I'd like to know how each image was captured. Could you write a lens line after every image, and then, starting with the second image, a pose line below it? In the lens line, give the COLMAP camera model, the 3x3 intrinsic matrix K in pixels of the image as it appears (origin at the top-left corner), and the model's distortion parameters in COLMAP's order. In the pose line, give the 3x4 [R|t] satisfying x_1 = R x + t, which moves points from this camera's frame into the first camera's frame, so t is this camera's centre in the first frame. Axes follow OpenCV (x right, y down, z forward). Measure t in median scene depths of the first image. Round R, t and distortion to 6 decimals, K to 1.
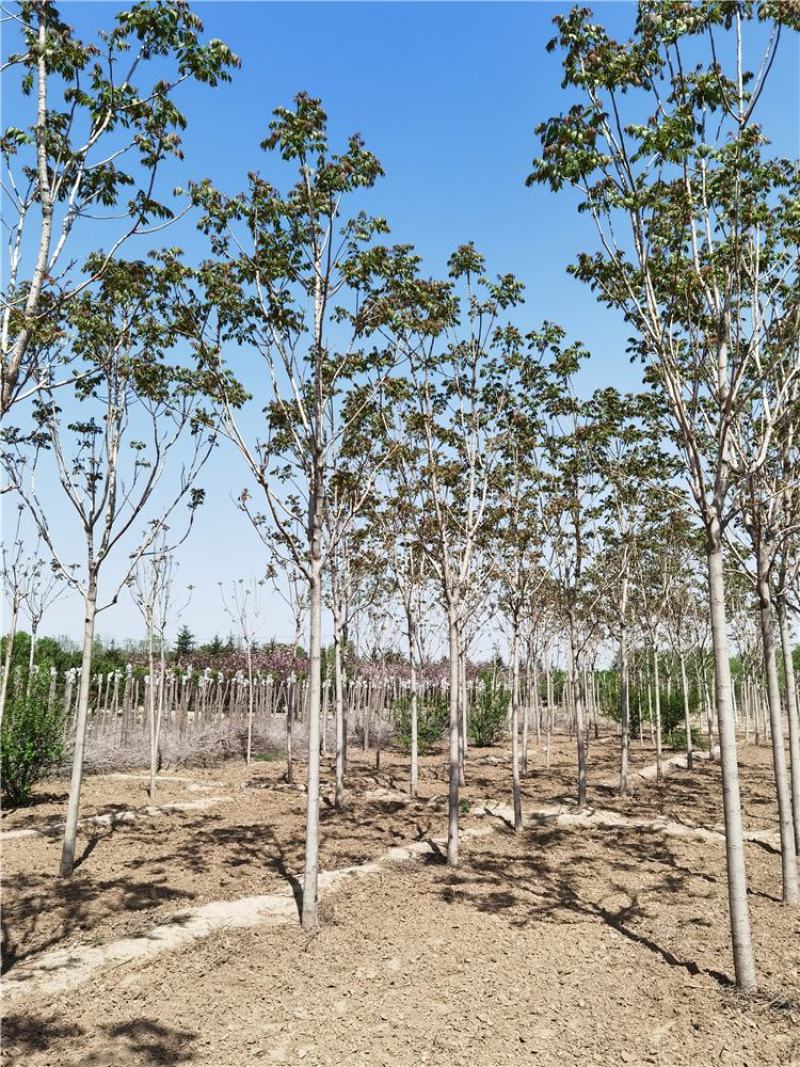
lens RADIAL K [[866.0, 0, 395.0], [0, 866.0, 529.1], [0, 0, 1]] dist [0.042442, -0.033597]
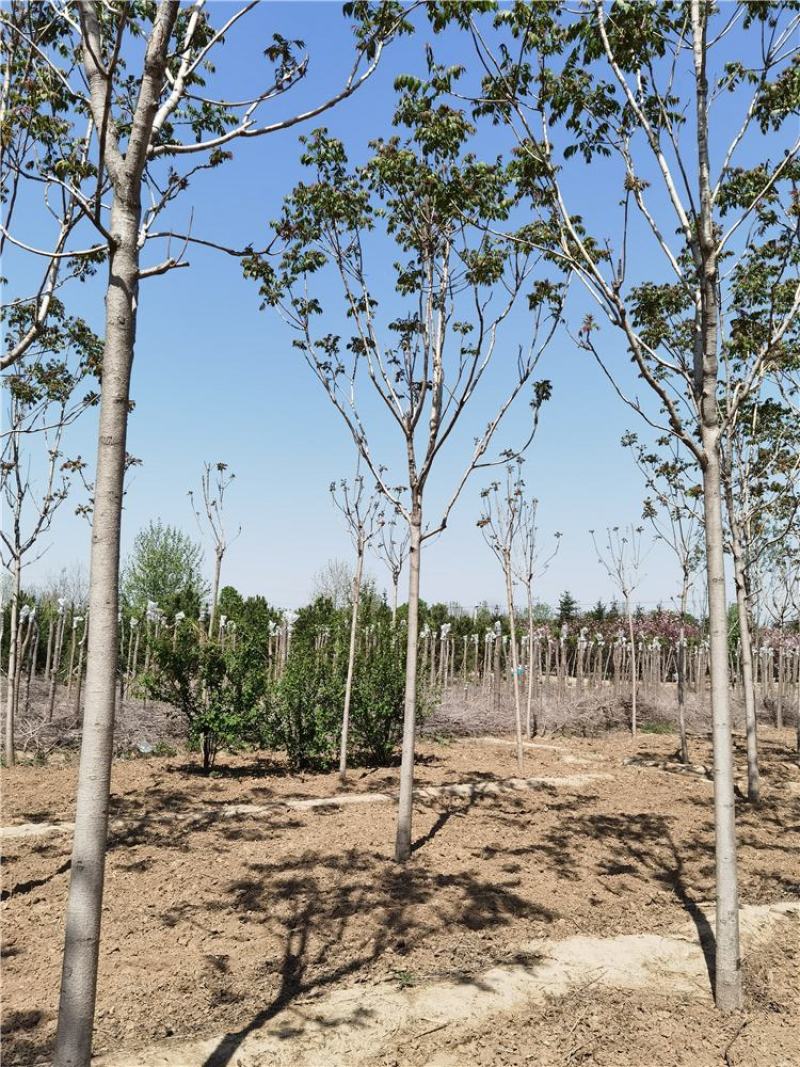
lens RADIAL K [[866.0, 0, 397.6], [0, 866.0, 531.1], [0, 0, 1]] dist [0.042442, -0.033597]
pose [[0.908531, -0.038733, -0.416019, -0.027387], [0.054302, 0.998195, 0.025653, 0.060721], [0.414274, -0.045897, 0.908994, 0.239498]]
